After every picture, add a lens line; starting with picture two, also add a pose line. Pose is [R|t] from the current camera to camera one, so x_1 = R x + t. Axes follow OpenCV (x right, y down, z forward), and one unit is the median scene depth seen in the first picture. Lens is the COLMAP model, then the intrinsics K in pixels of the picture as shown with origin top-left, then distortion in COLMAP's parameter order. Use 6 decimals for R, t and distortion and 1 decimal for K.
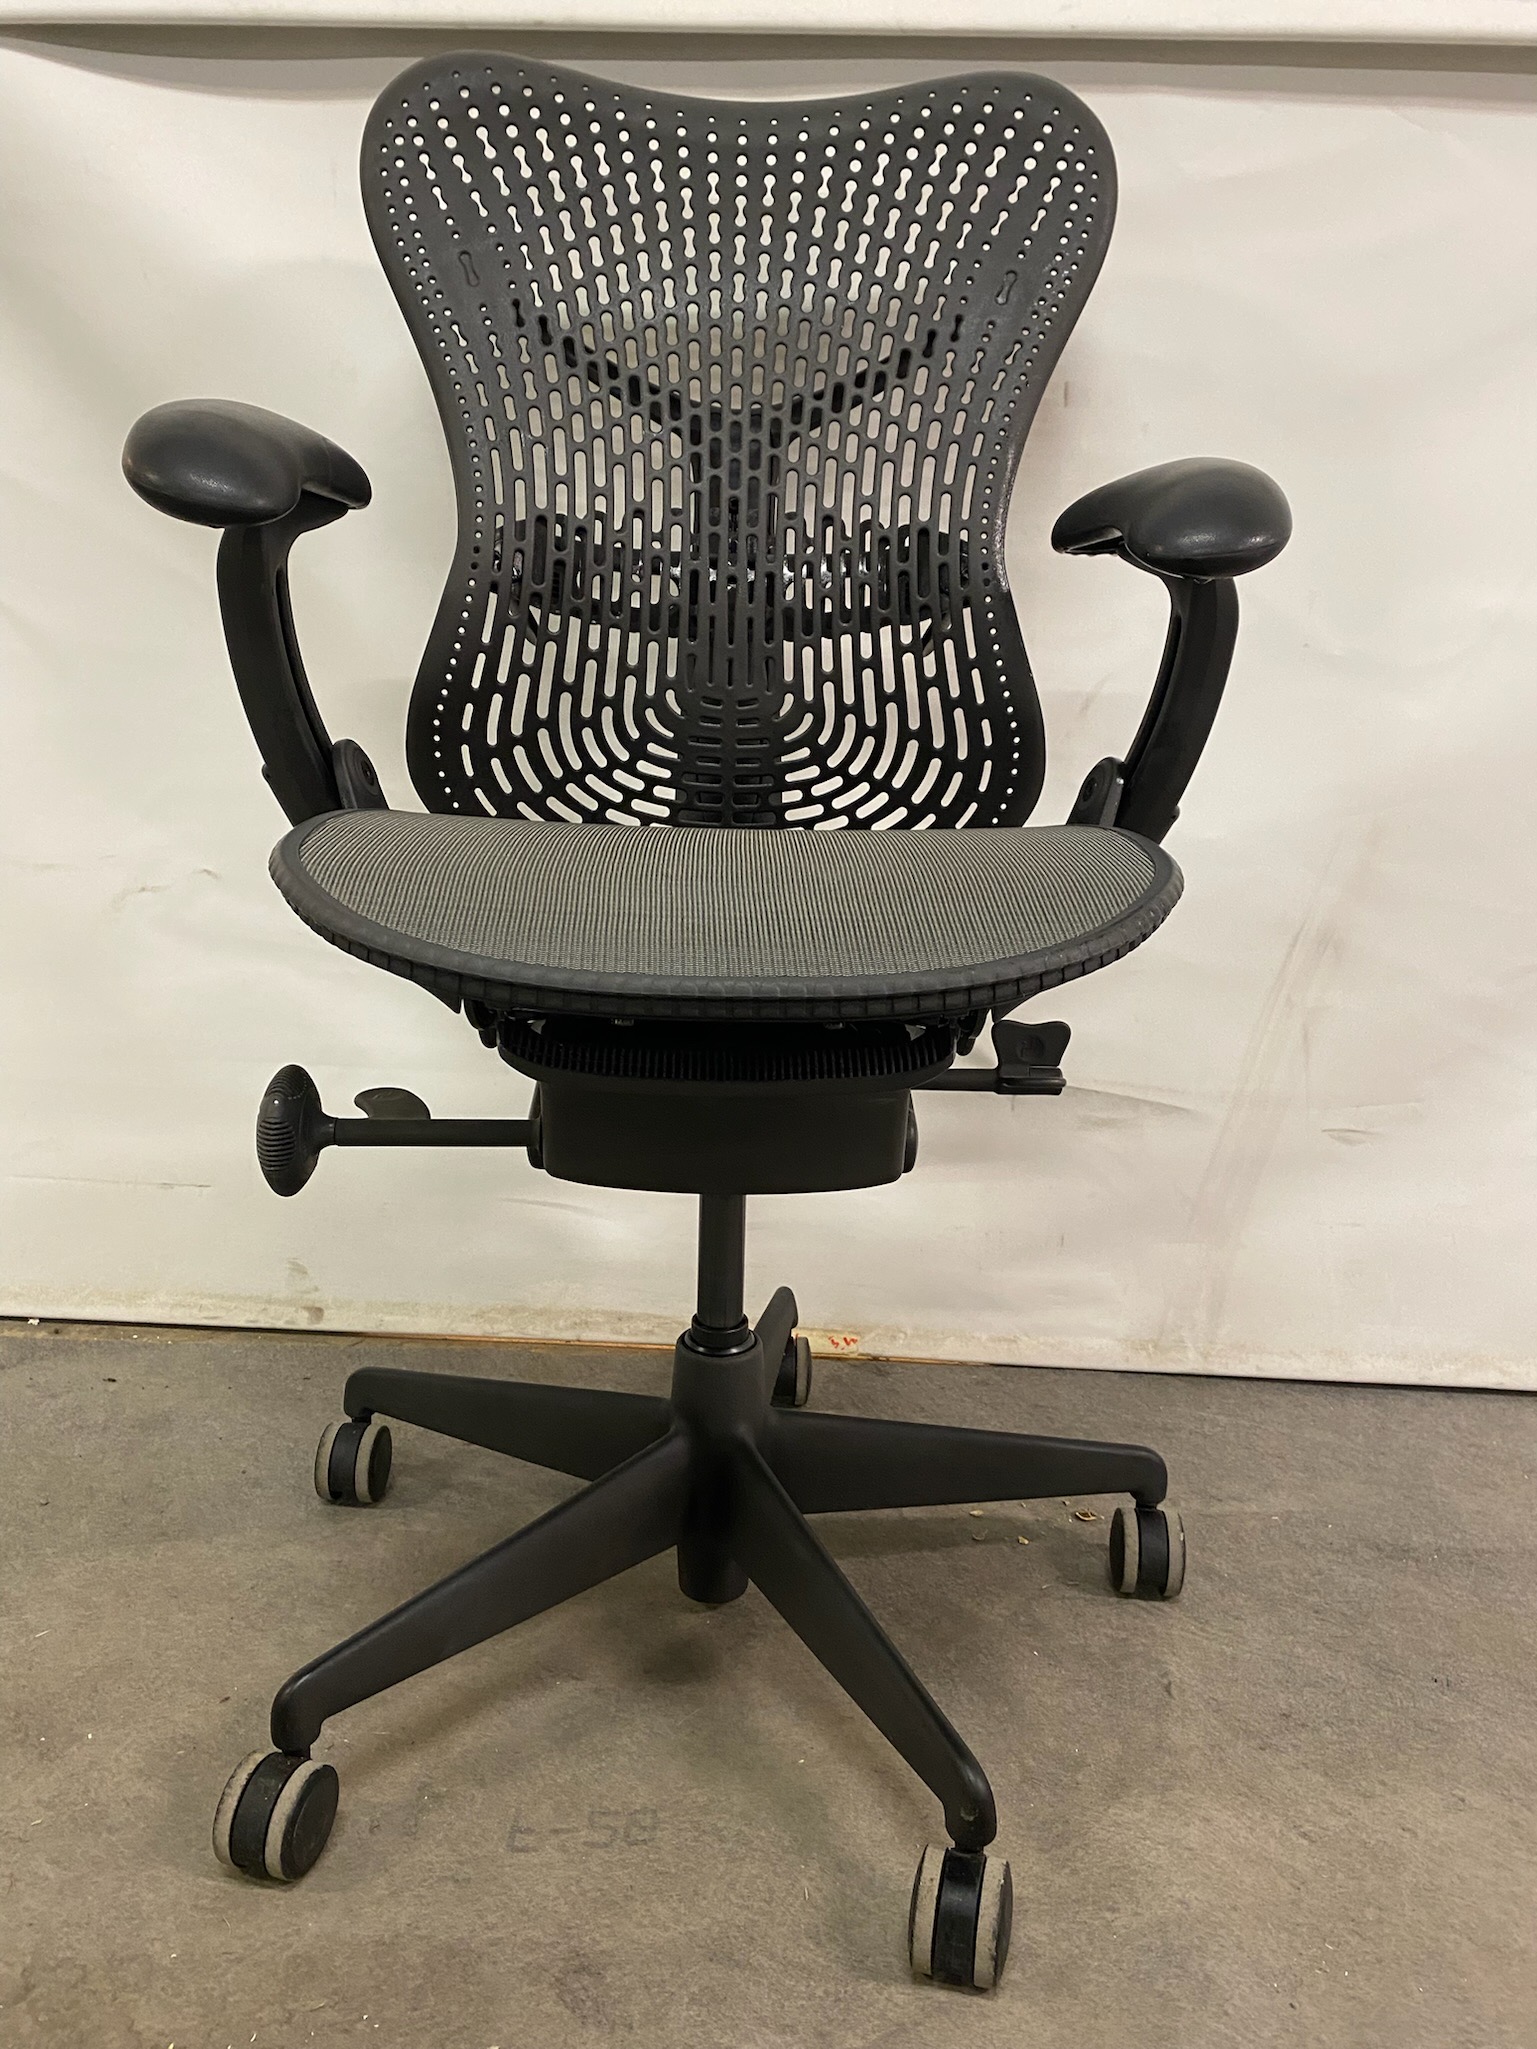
lens RADIAL K [[1535.7, 0, 764.2], [0, 1535.7, 1020.7], [0, 0, 1]] dist [0.032132, -0.028716]
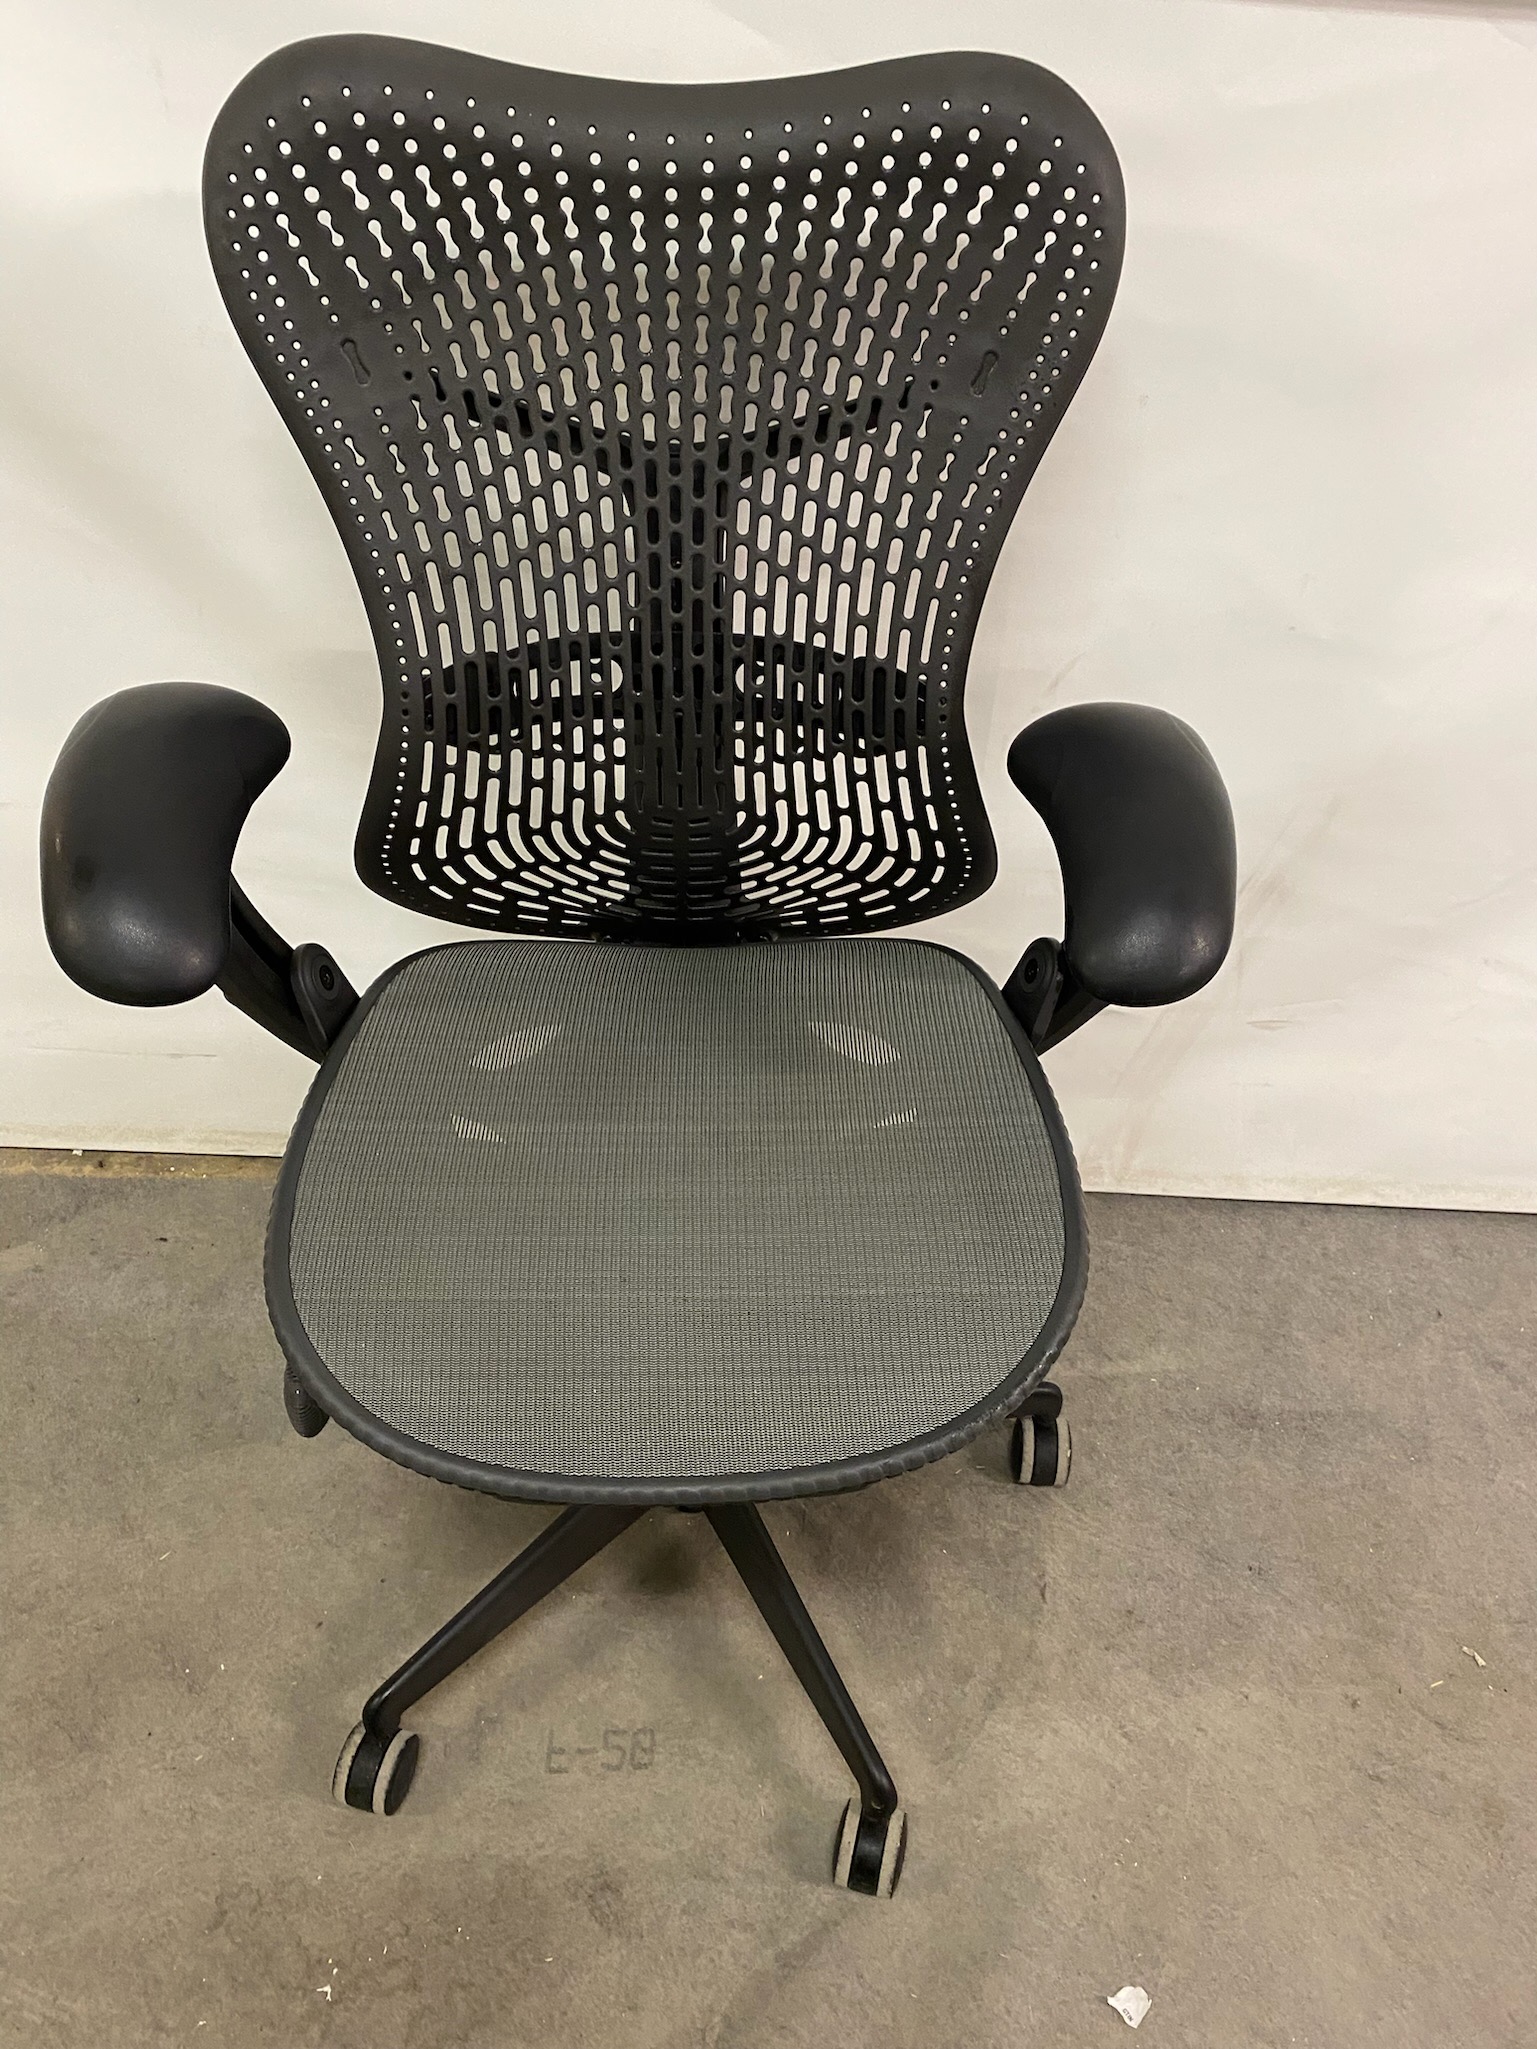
lens RADIAL K [[1535.7, 0, 775.9], [0, 1535.7, 1016.3], [0, 0, 1]] dist [0.032132, -0.028716]
pose [[0.999827, -0.014123, 0.012110, 0.024900], [0.006818, 0.883810, 0.467797, -0.556857], [-0.017310, -0.467633, 0.883753, 0.073702]]
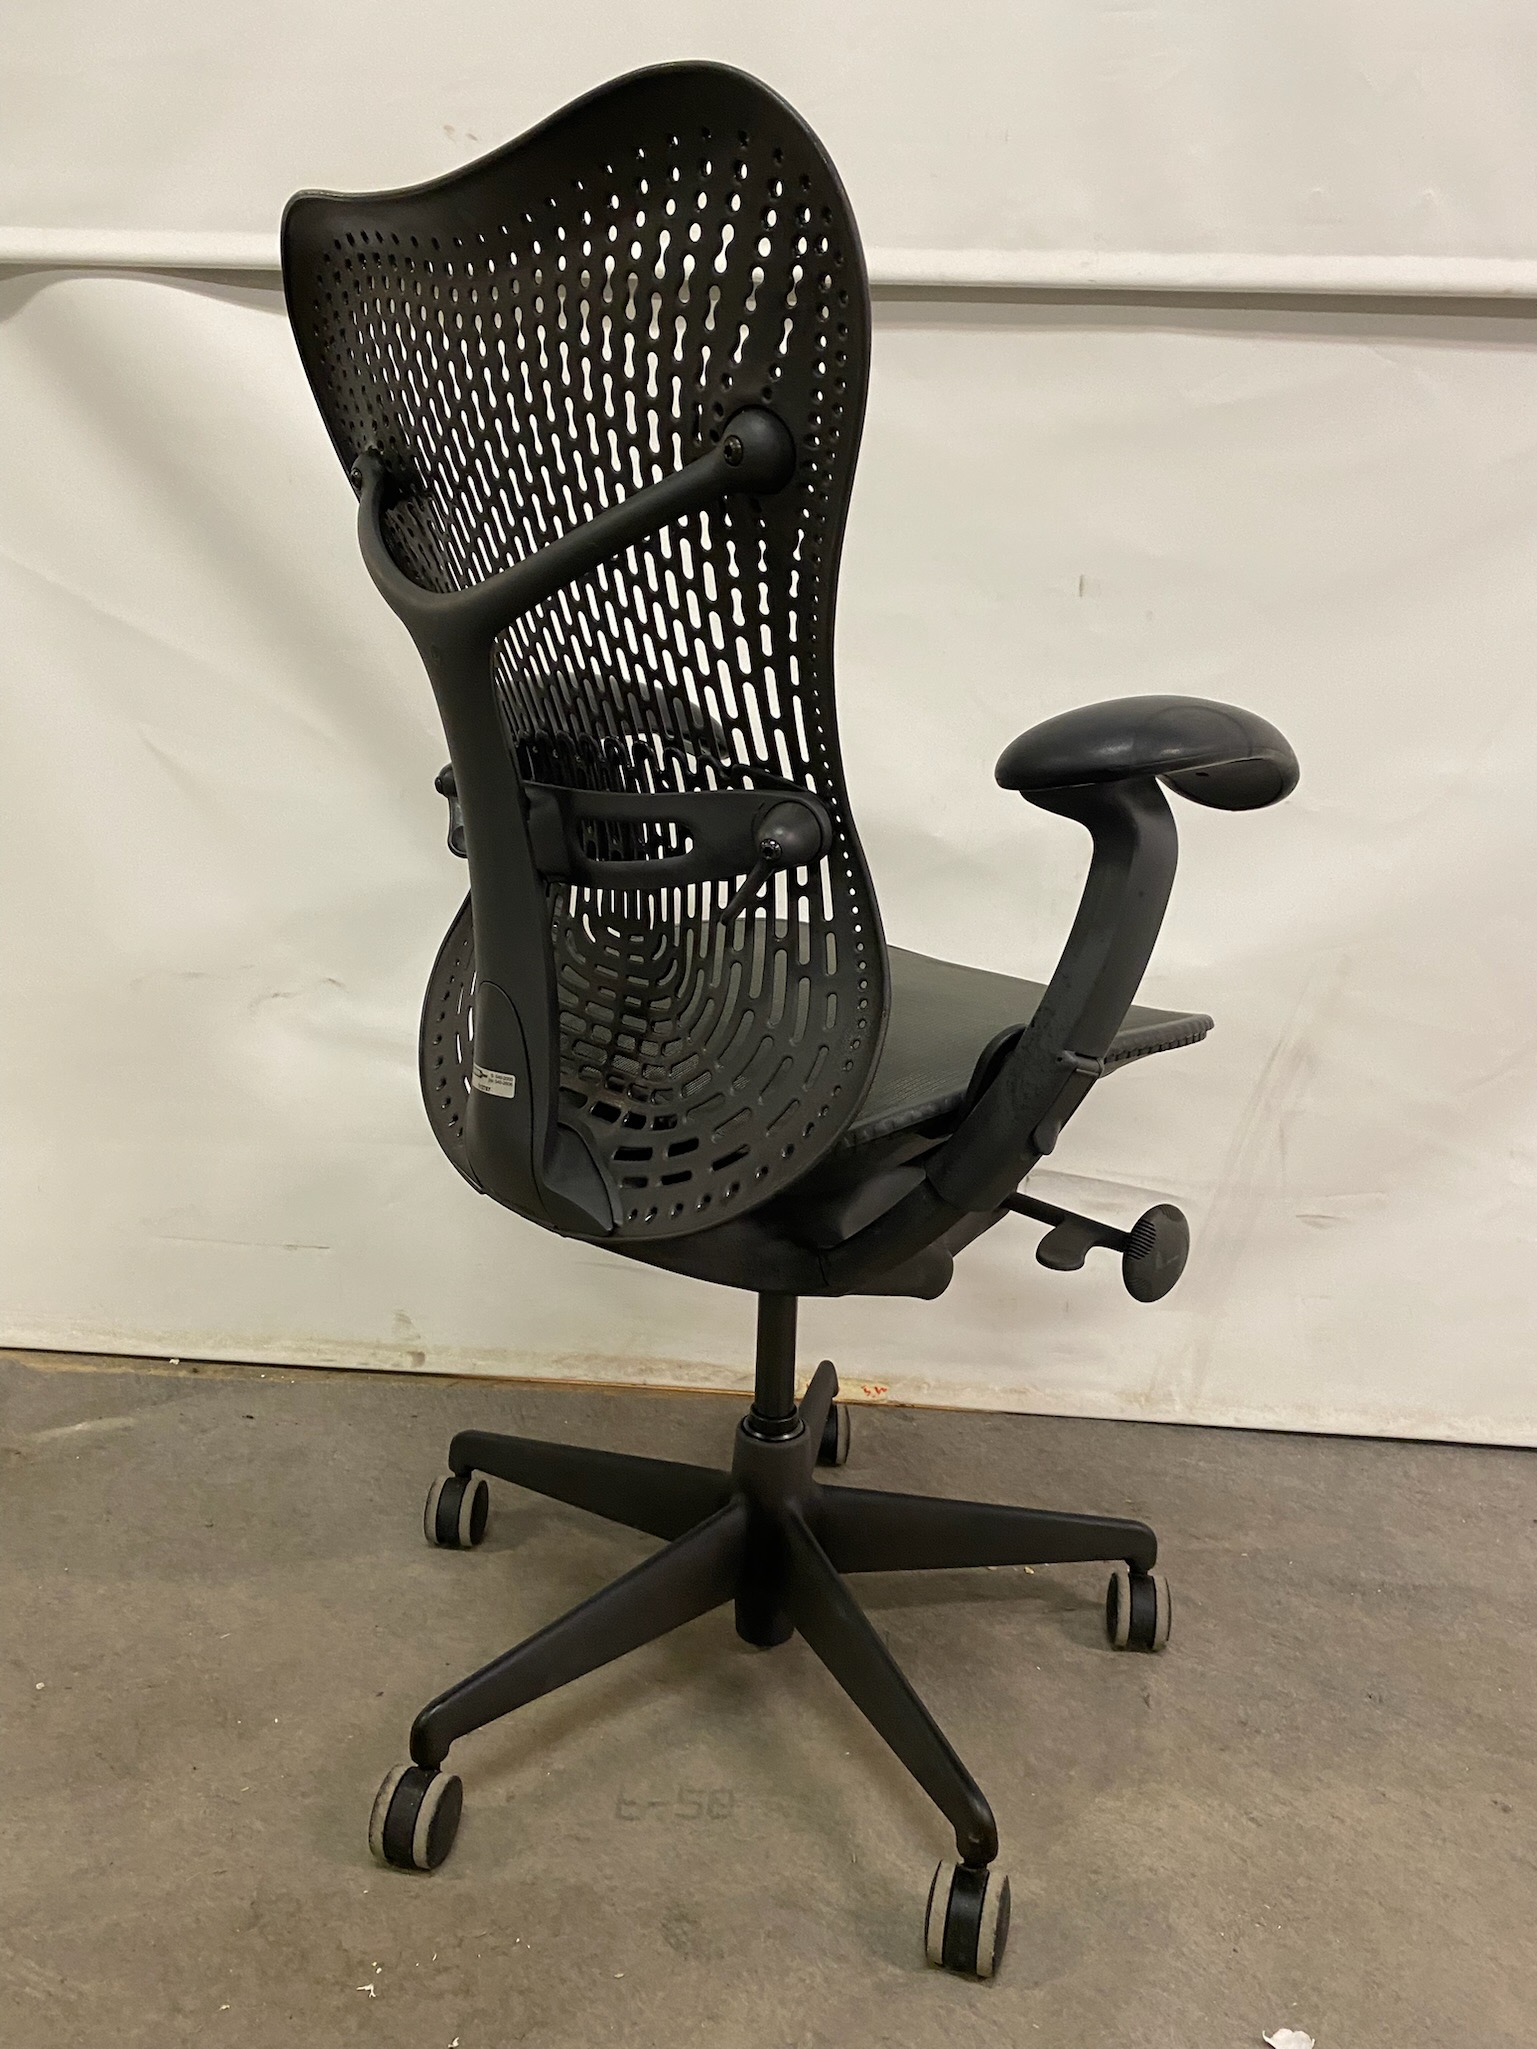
lens RADIAL K [[1535.7, 0, 744.1], [0, 1535.7, 1049.0], [0, 0, 1]] dist [0.032132, -0.028716]
pose [[0.999742, 0.010560, -0.020124, -0.034096], [-0.010058, 0.999640, 0.024871, -0.098383], [0.020380, -0.024662, 0.999488, -0.193522]]
